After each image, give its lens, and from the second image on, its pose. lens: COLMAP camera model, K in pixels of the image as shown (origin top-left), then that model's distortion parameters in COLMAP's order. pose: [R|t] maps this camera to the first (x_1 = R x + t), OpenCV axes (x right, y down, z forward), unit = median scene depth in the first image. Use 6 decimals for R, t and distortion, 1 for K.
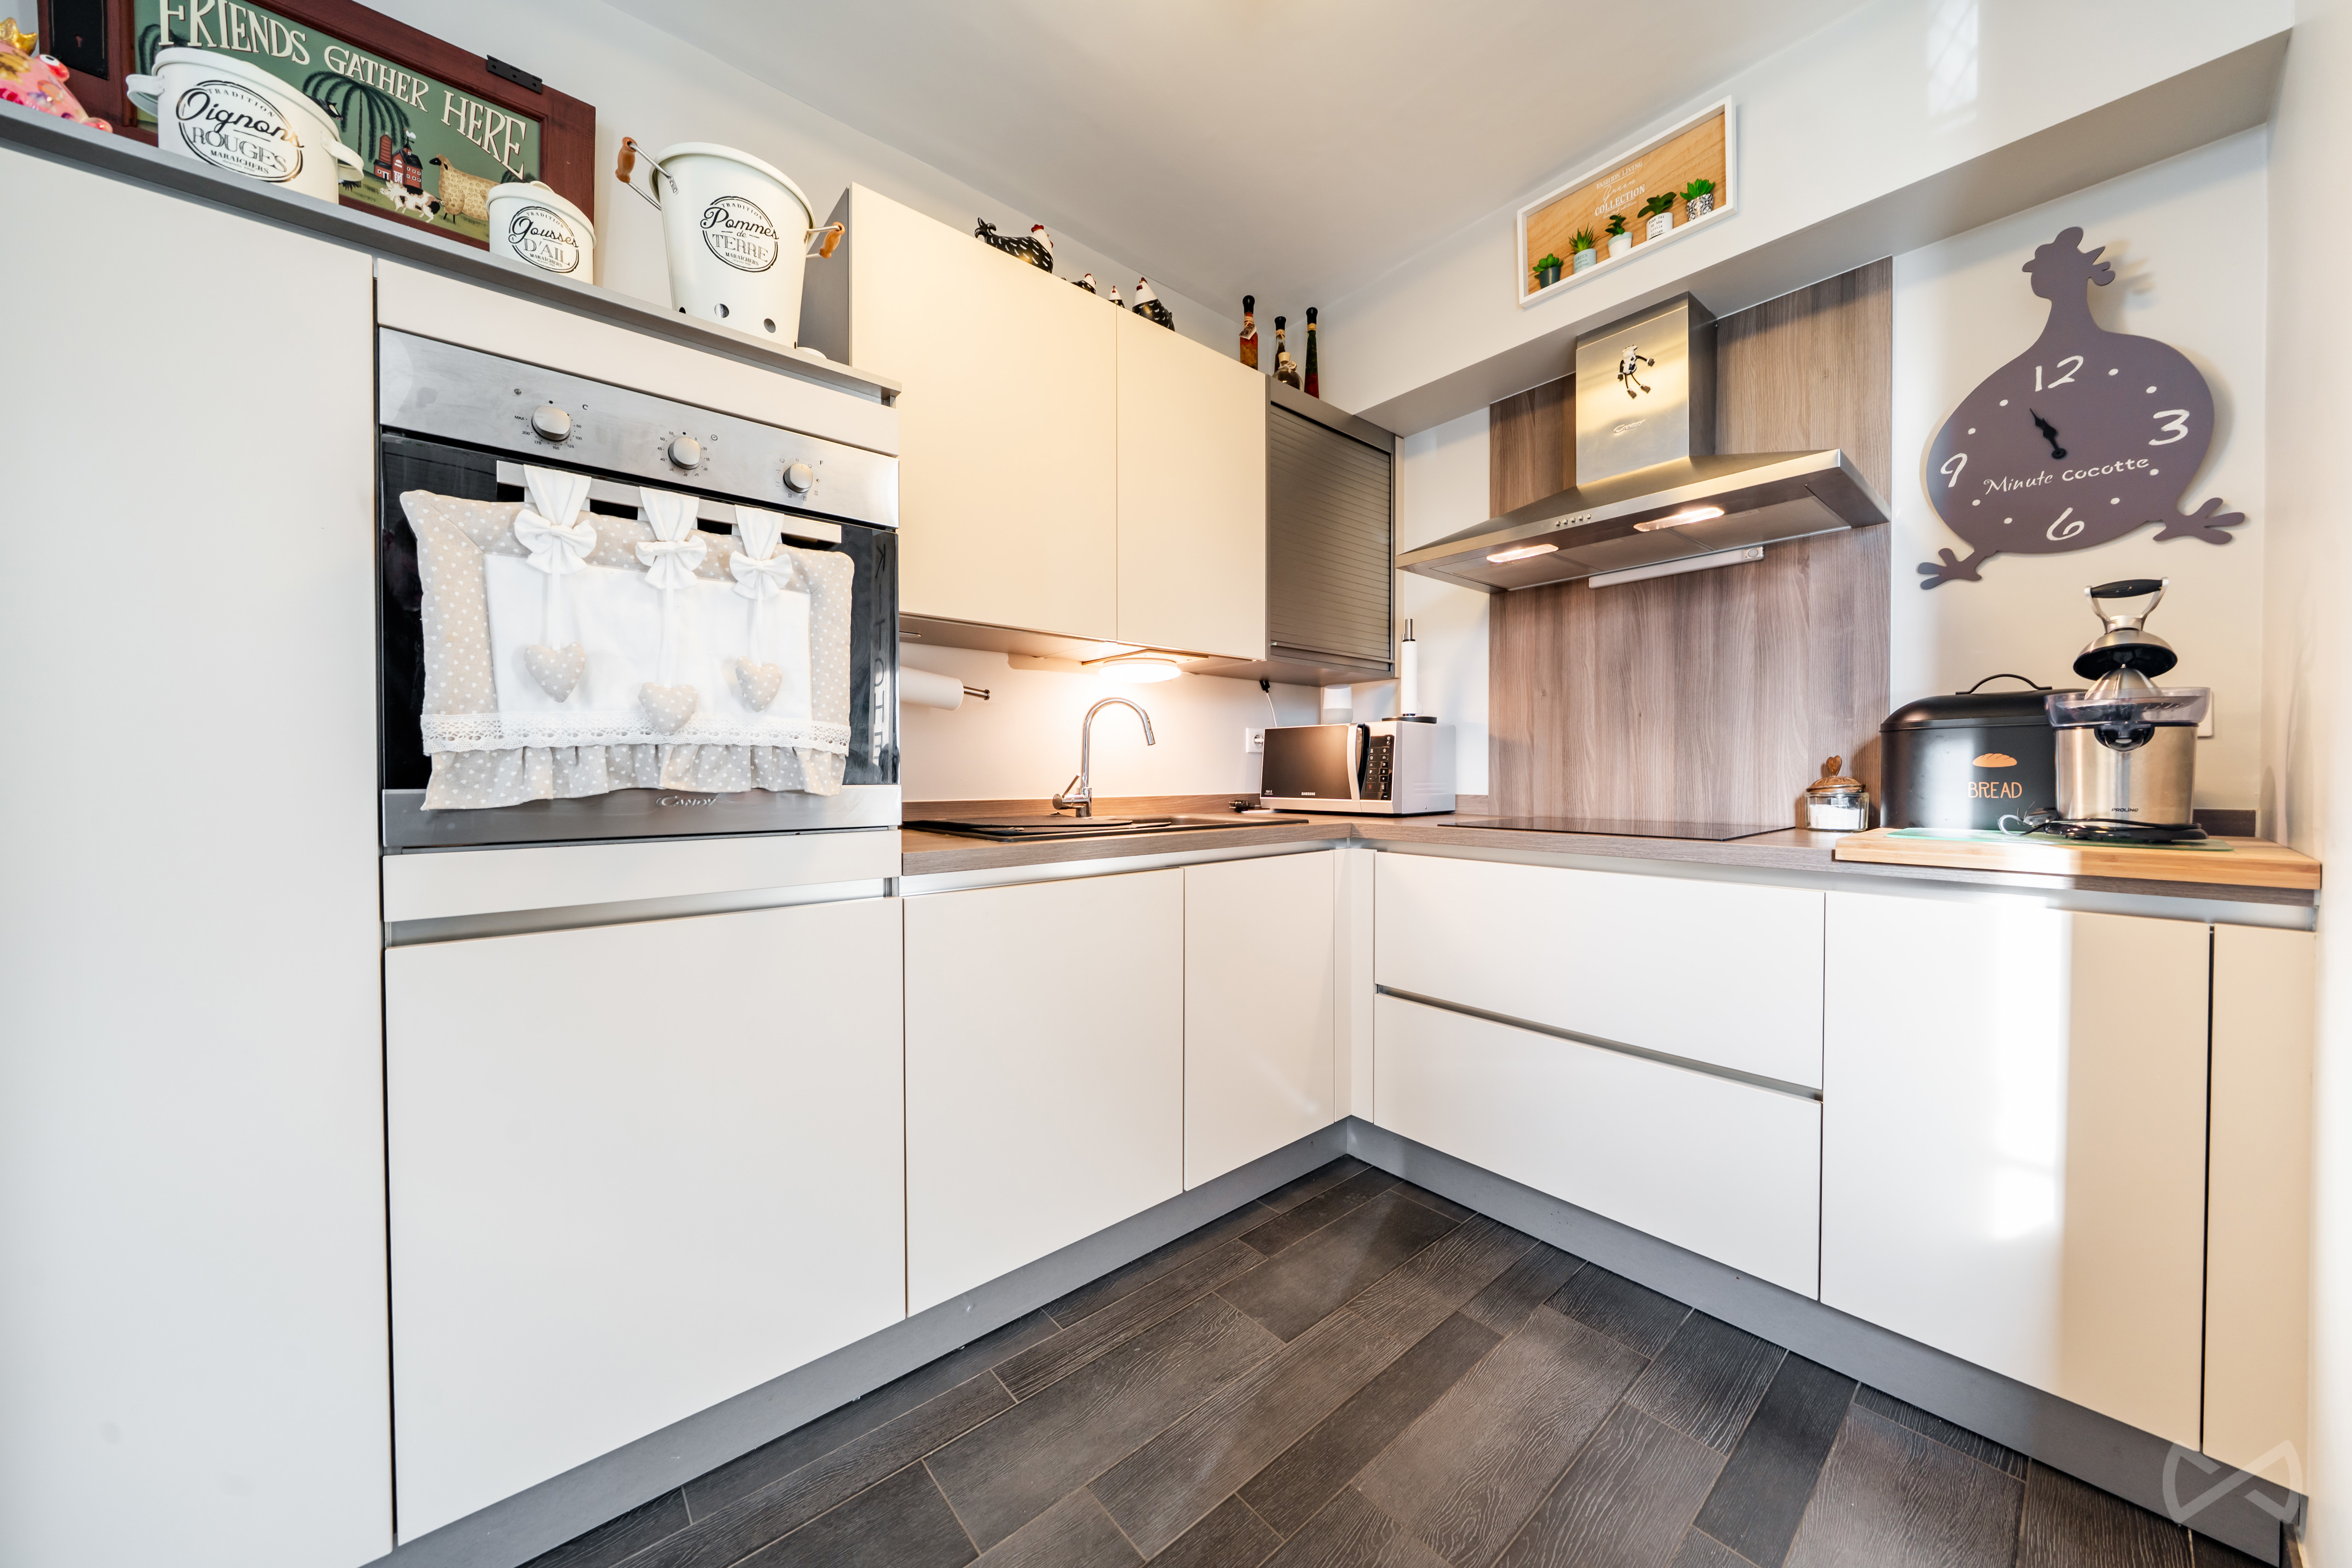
lens RADIAL K [[799.2, 0, 1185.2], [0, 799.2, 783.0], [0, 0, 1]] dist [-0.005708, -0.000012]
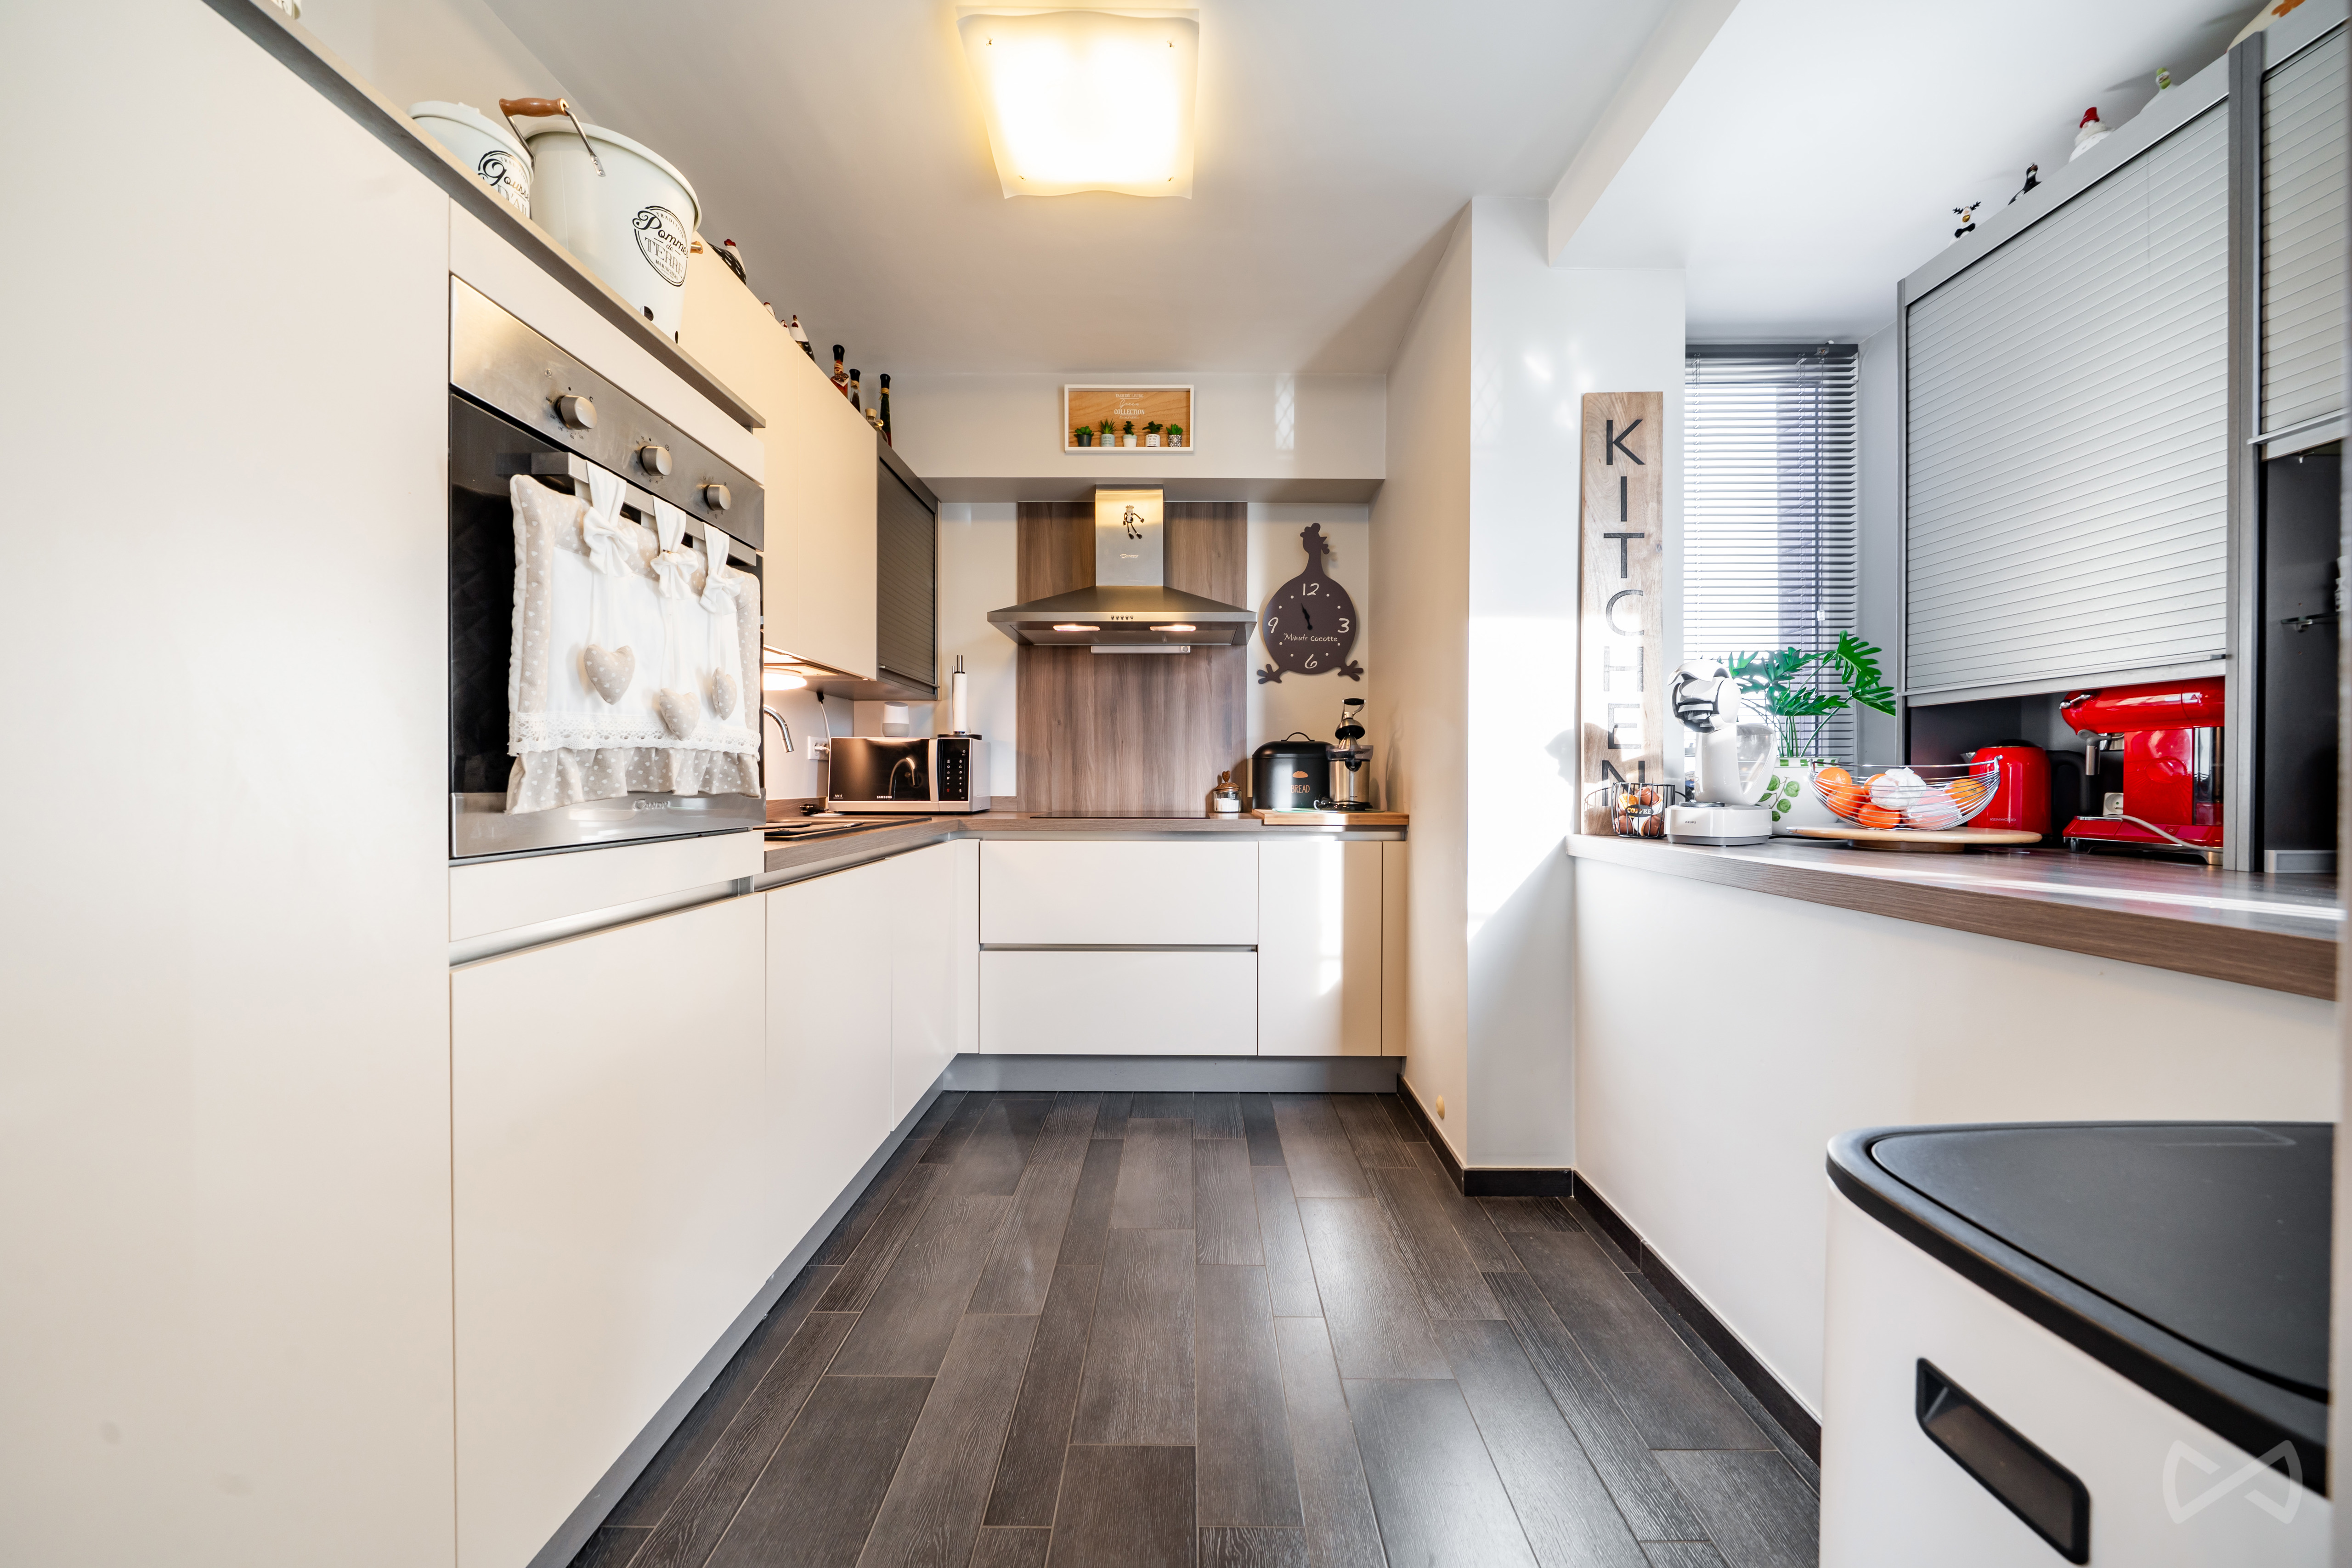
lens RADIAL K [[799.2, 0, 1185.2], [0, 799.2, 783.0], [0, 0, 1]] dist [-0.005708, -0.000012]
pose [[0.655246, 0.000846, 0.755415, -0.617355], [0.005011, 0.999973, -0.005466, 0.002835], [-0.755399, 0.007366, 0.655223, -0.110312]]
